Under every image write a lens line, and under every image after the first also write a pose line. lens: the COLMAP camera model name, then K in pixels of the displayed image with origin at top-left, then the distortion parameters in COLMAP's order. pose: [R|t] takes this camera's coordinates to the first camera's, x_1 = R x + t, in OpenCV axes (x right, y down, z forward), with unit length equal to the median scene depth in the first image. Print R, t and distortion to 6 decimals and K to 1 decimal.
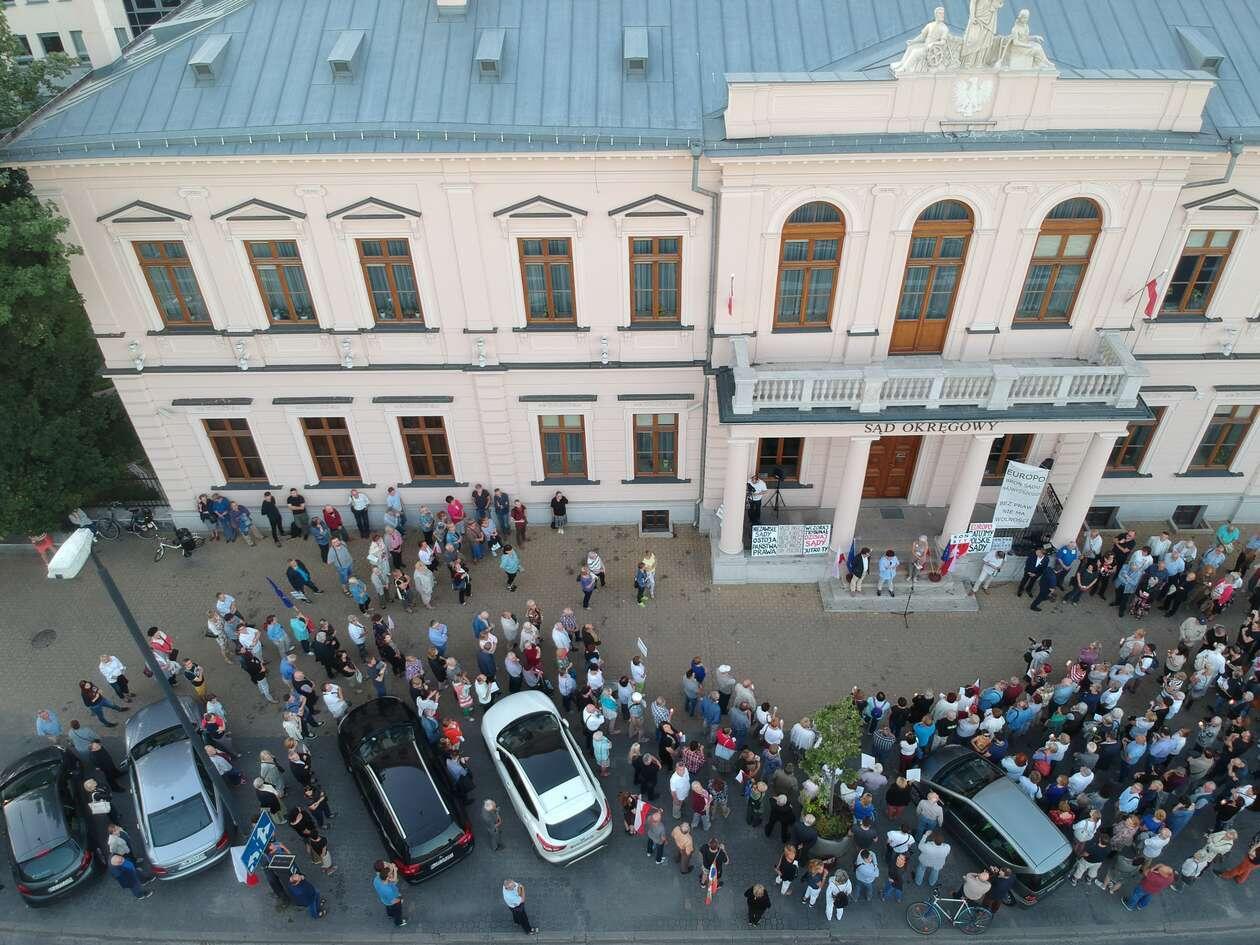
lens RADIAL K [[928.8, 0, 641.3], [0, 928.8, 471.9], [0, 0, 1]] dist [0.104174, -0.176210]
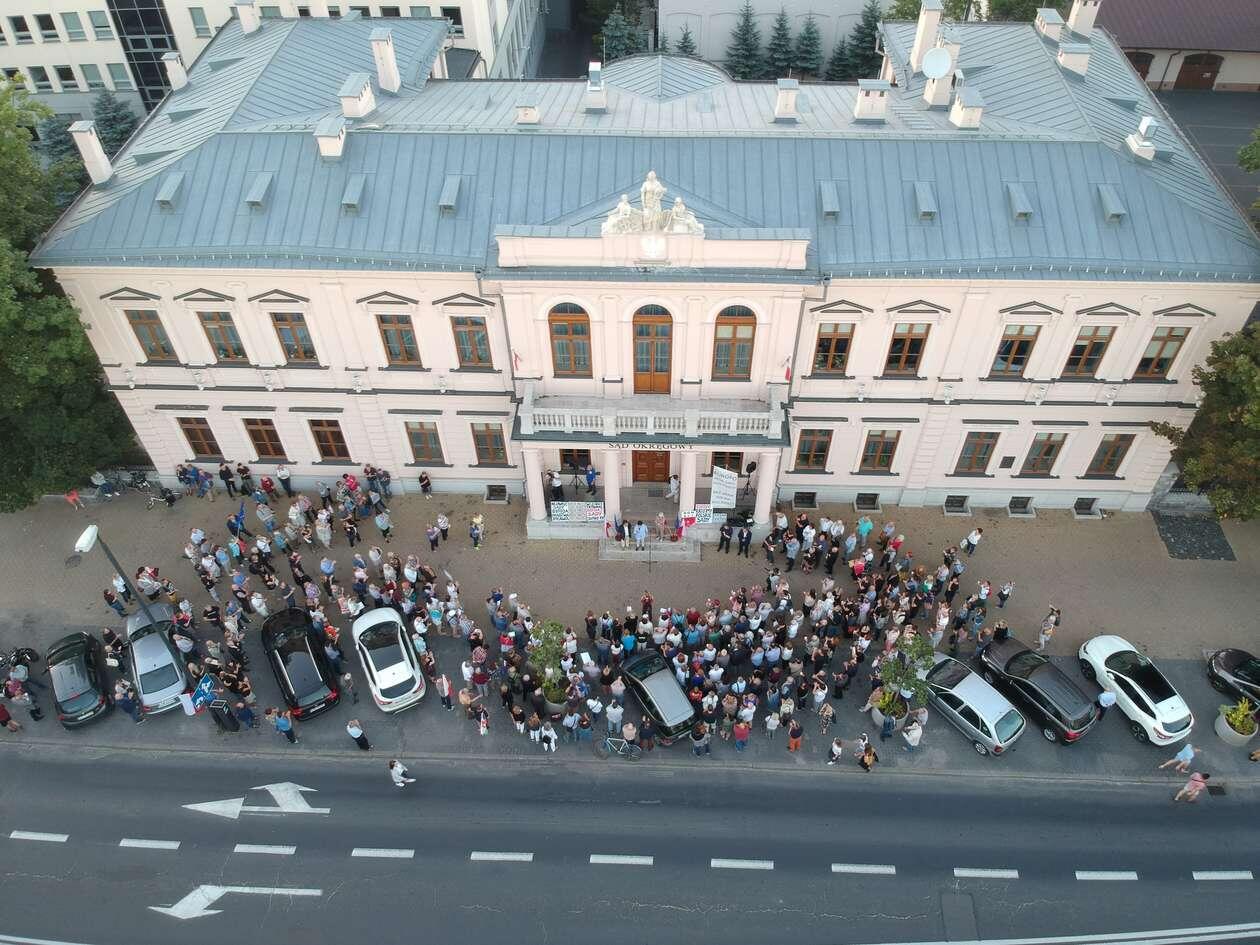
lens RADIAL K [[928.8, 0, 641.3], [0, 928.8, 471.9], [0, 0, 1]] dist [0.104174, -0.176210]
pose [[0.999239, 0.032978, -0.020834, 0.328045], [-0.030661, 0.994194, 0.103144, -0.162032], [0.024115, -0.102427, 0.994448, -0.509019]]
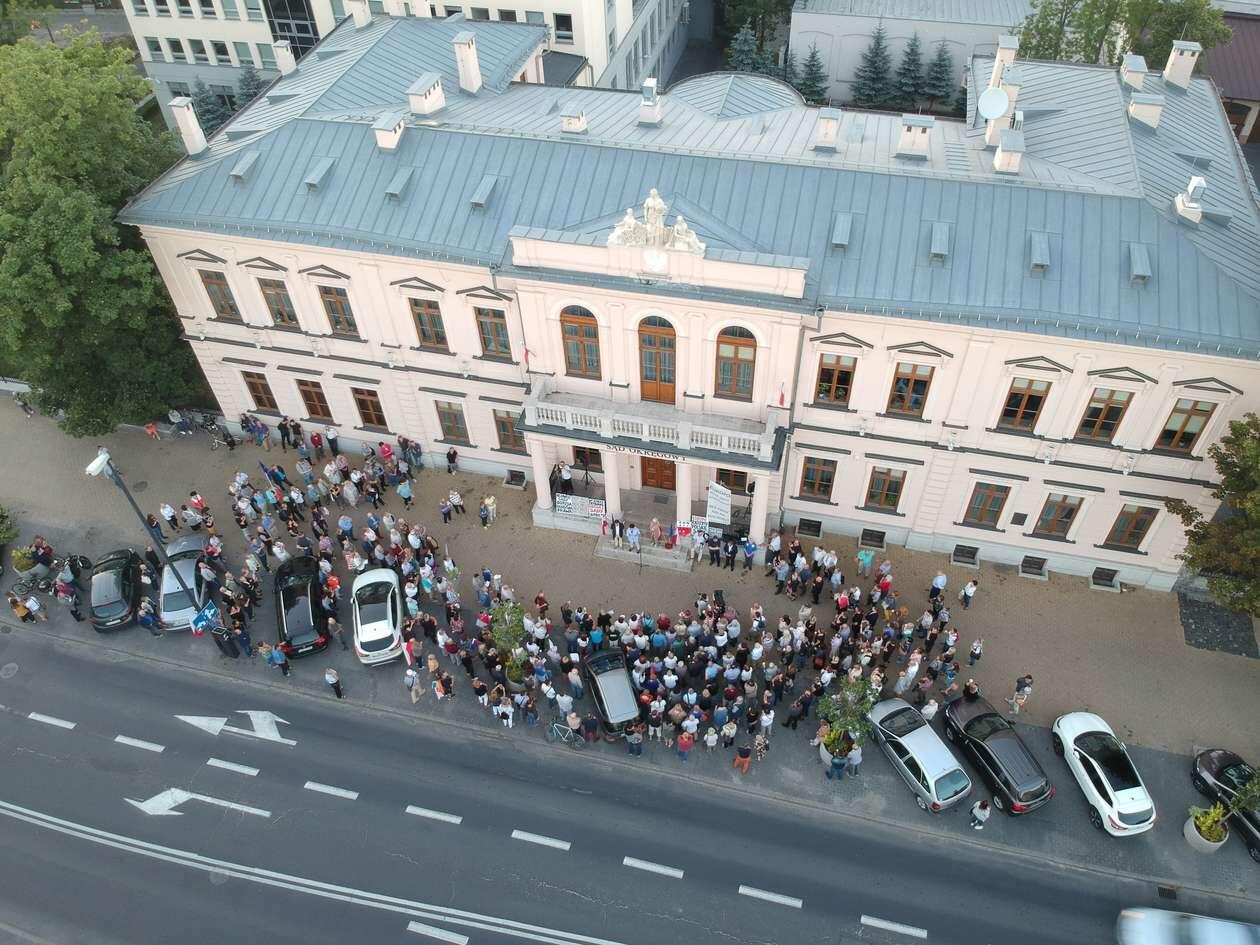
lens RADIAL K [[928.8, 0, 641.3], [0, 928.8, 471.9], [0, 0, 1]] dist [0.104174, -0.176210]
pose [[0.969305, 0.168371, -0.179162, 0.589205], [-0.149550, 0.982170, 0.113920, -0.192791], [0.195148, -0.083630, 0.977202, -0.526116]]
